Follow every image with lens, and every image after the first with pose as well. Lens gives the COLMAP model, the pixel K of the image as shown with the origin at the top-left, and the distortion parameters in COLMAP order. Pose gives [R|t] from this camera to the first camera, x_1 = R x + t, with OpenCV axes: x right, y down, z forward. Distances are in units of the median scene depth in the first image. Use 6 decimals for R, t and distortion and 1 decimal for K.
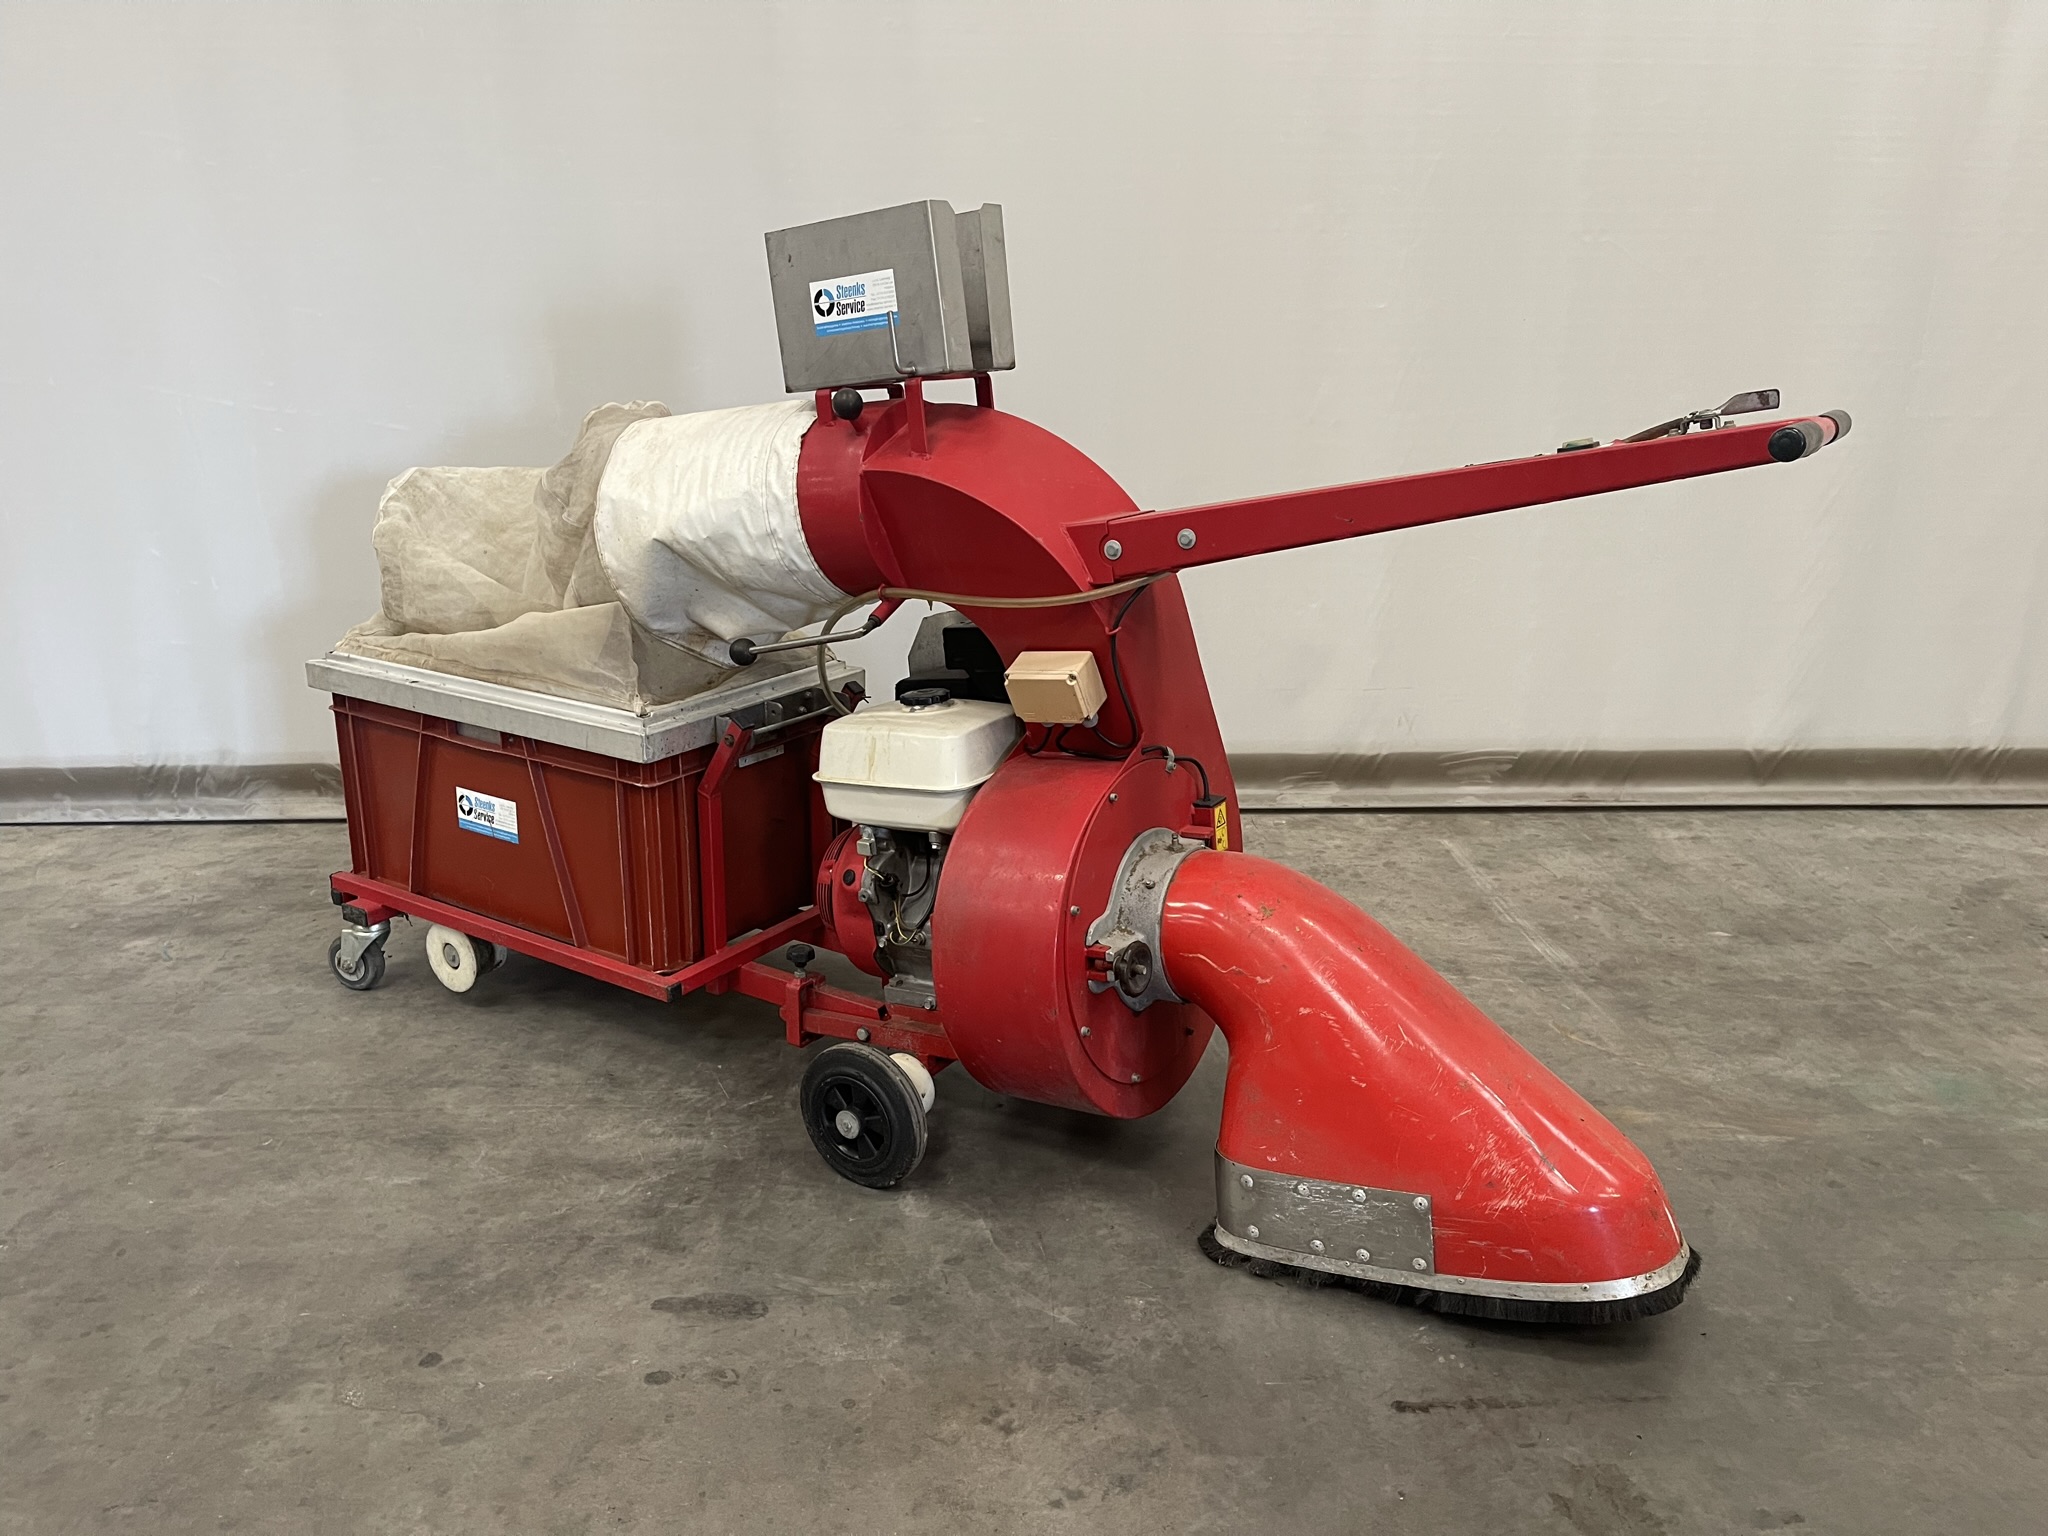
lens RADIAL K [[1556.4, 0, 1022.3], [0, 1556.4, 777.0], [0, 0, 1]] dist [0.048209, -0.046342]
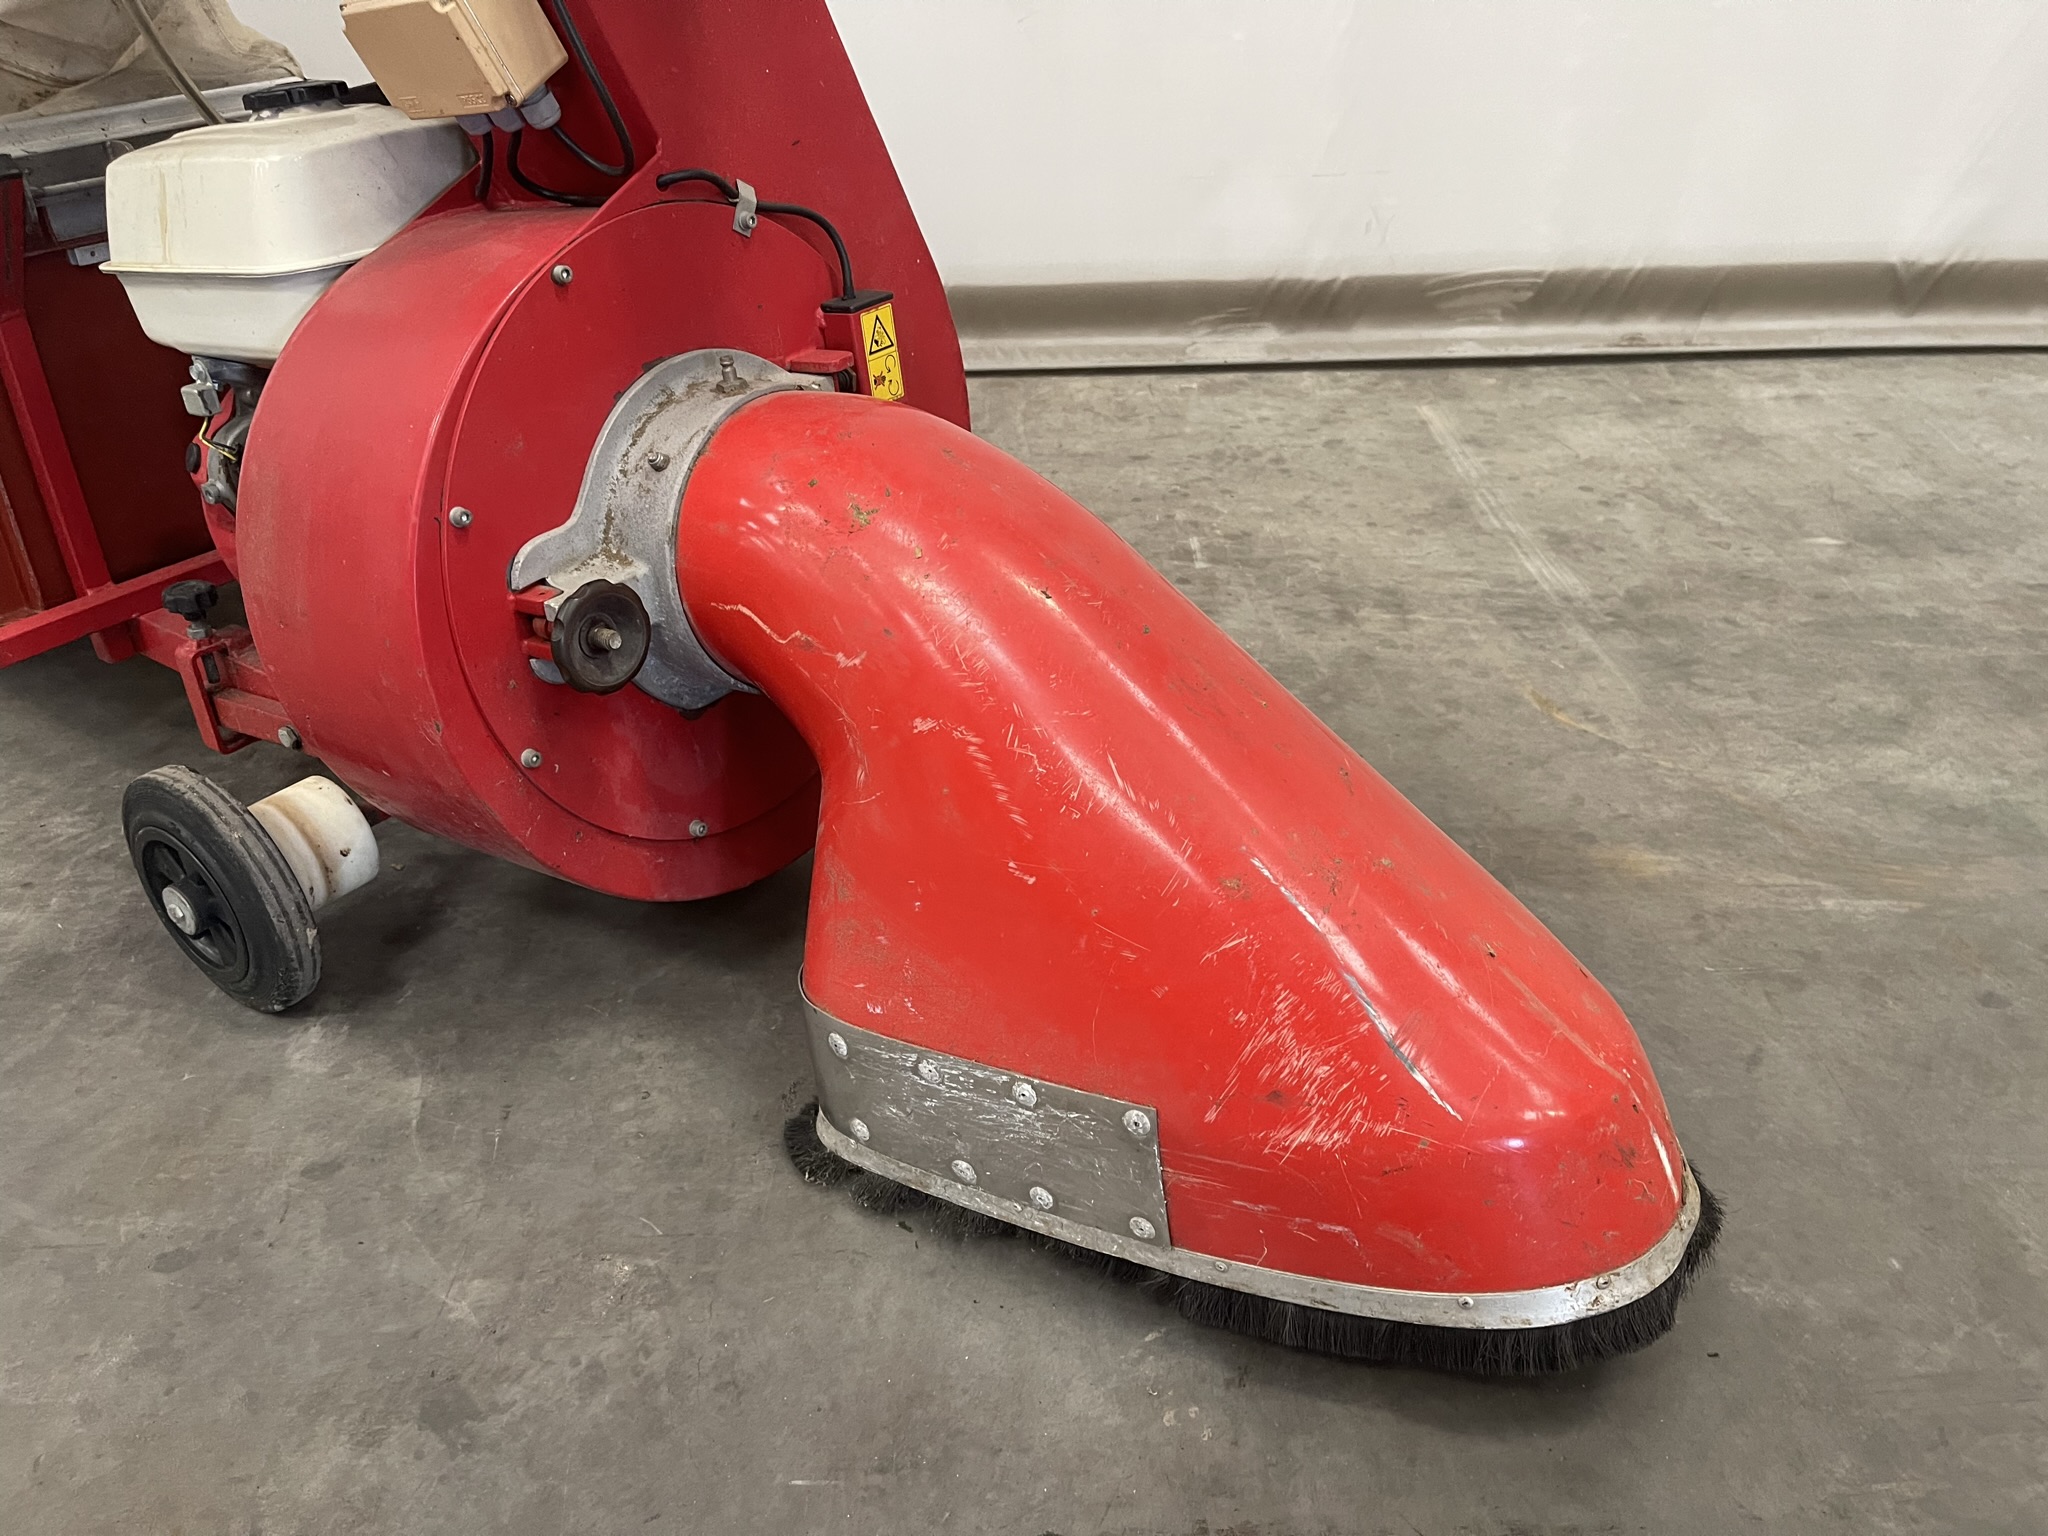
lens RADIAL K [[1559.9, 0, 1017.2], [0, 1559.9, 758.8], [0, 0, 1]] dist [0.057124, -0.078626]
pose [[0.998808, -0.002456, -0.048740, 0.188594], [0.013833, 0.972017, 0.234501, 0.039818], [0.046800, -0.234896, 0.970893, 0.436295]]
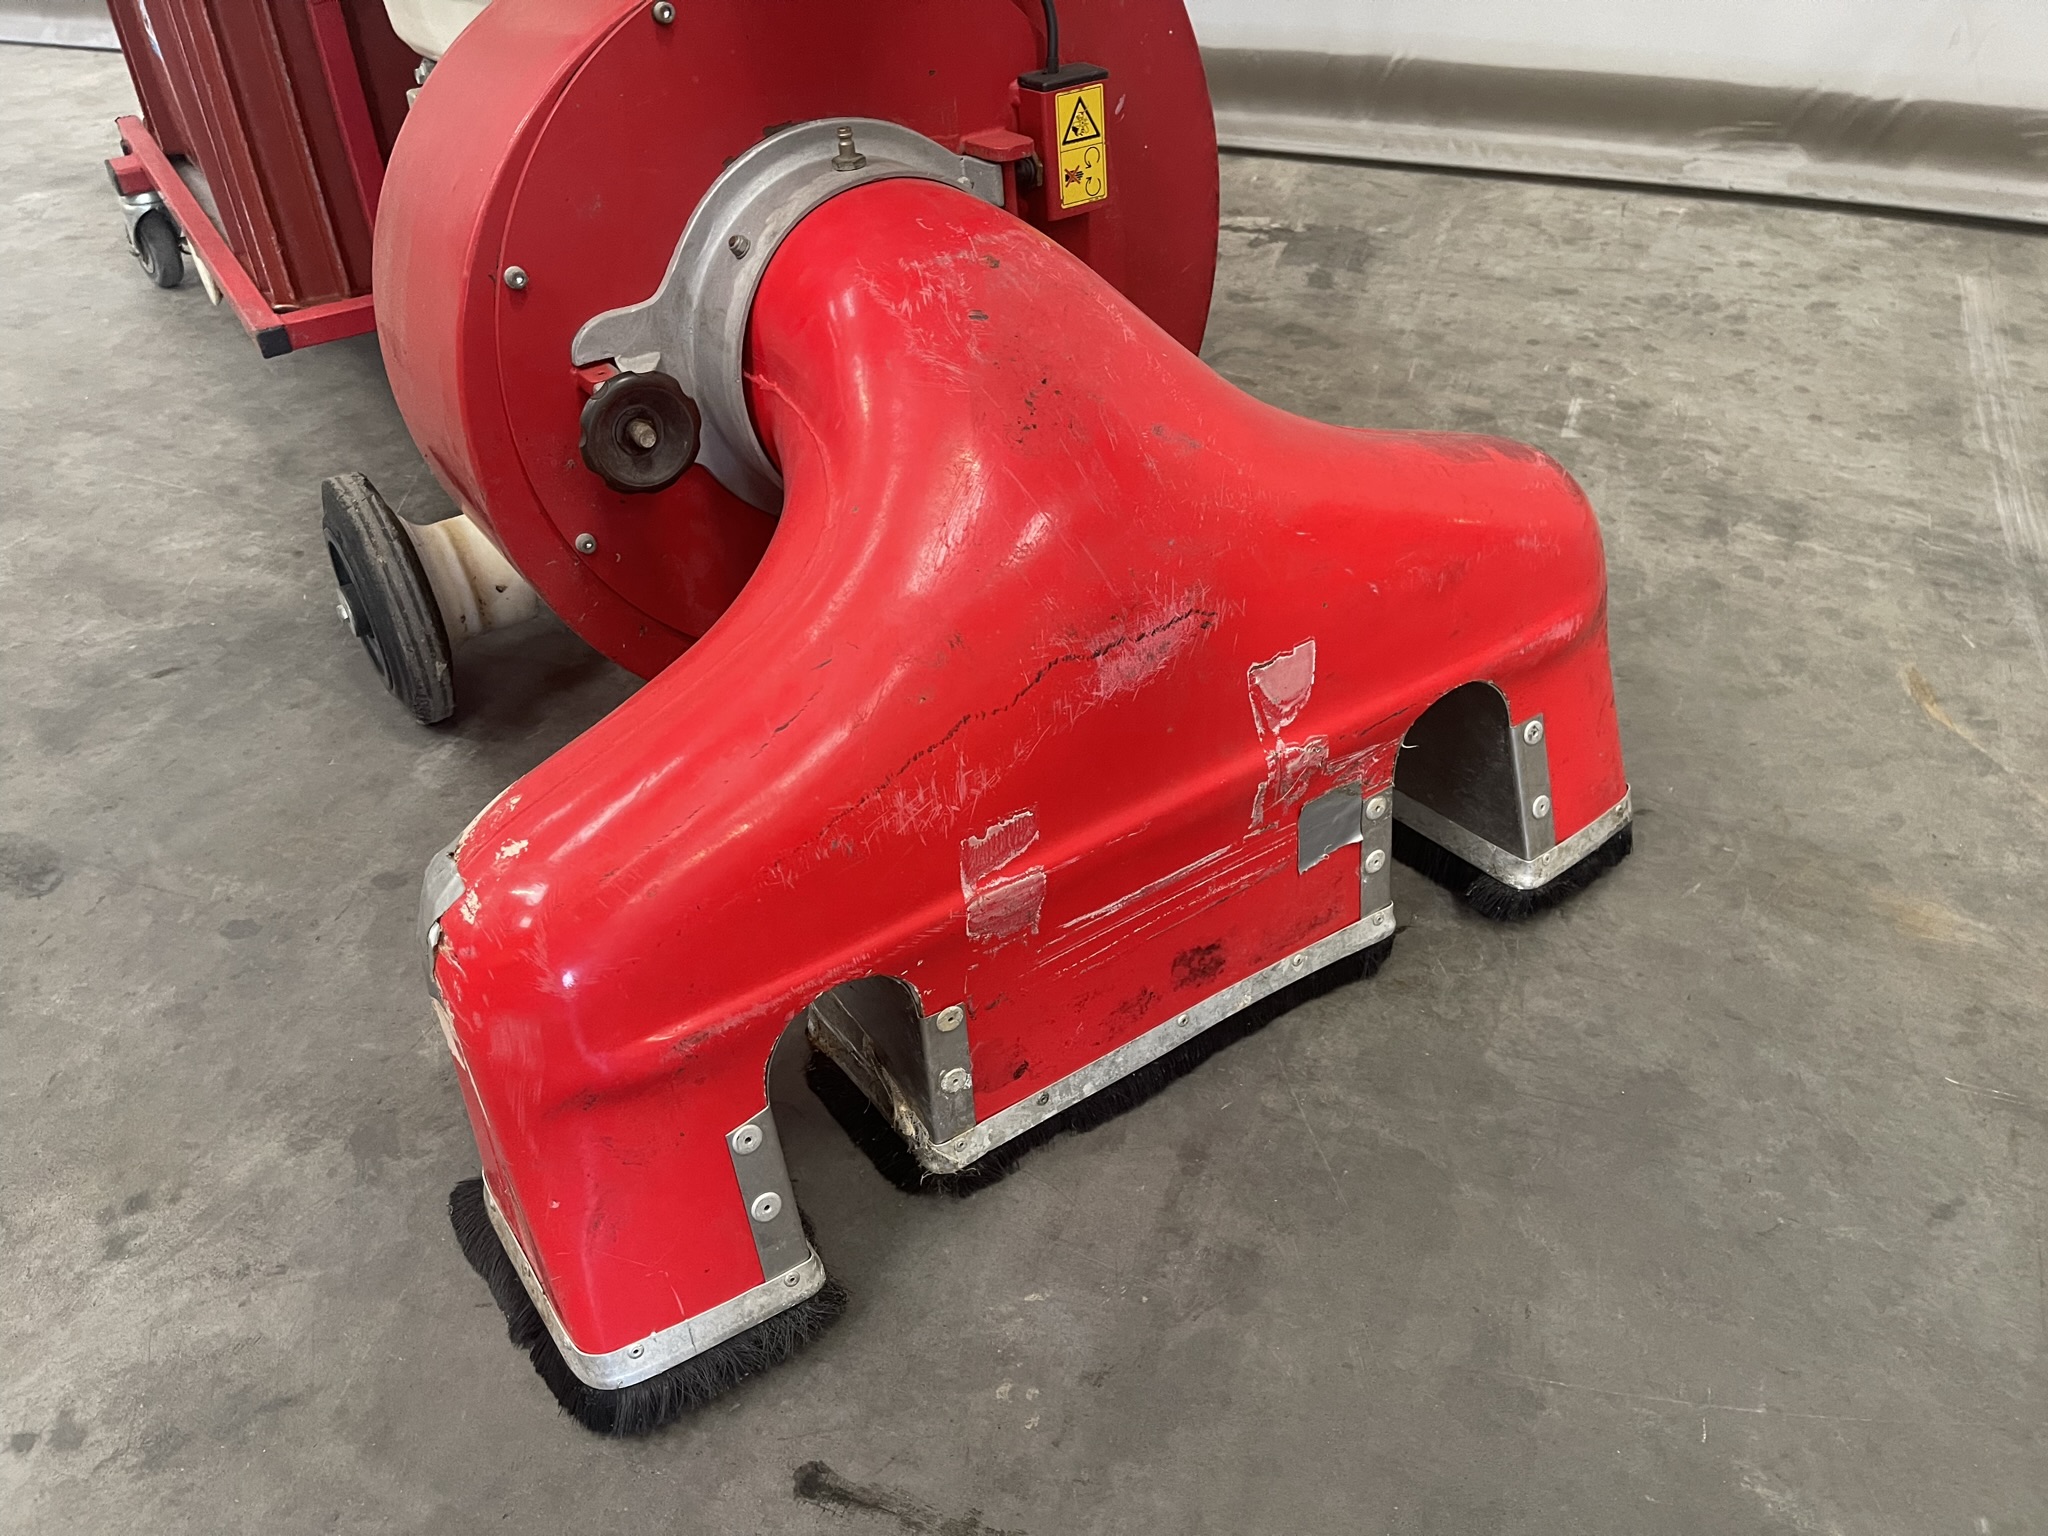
lens RADIAL K [[1567.8, 0, 1008.3], [0, 1567.8, 768.8], [0, 0, 1]] dist [0.065375, -0.102173]
pose [[0.908149, 0.234040, -0.347117, 0.296520], [-0.090958, 0.919639, 0.382087, 0.026860], [0.408646, -0.315419, 0.856457, 0.517738]]
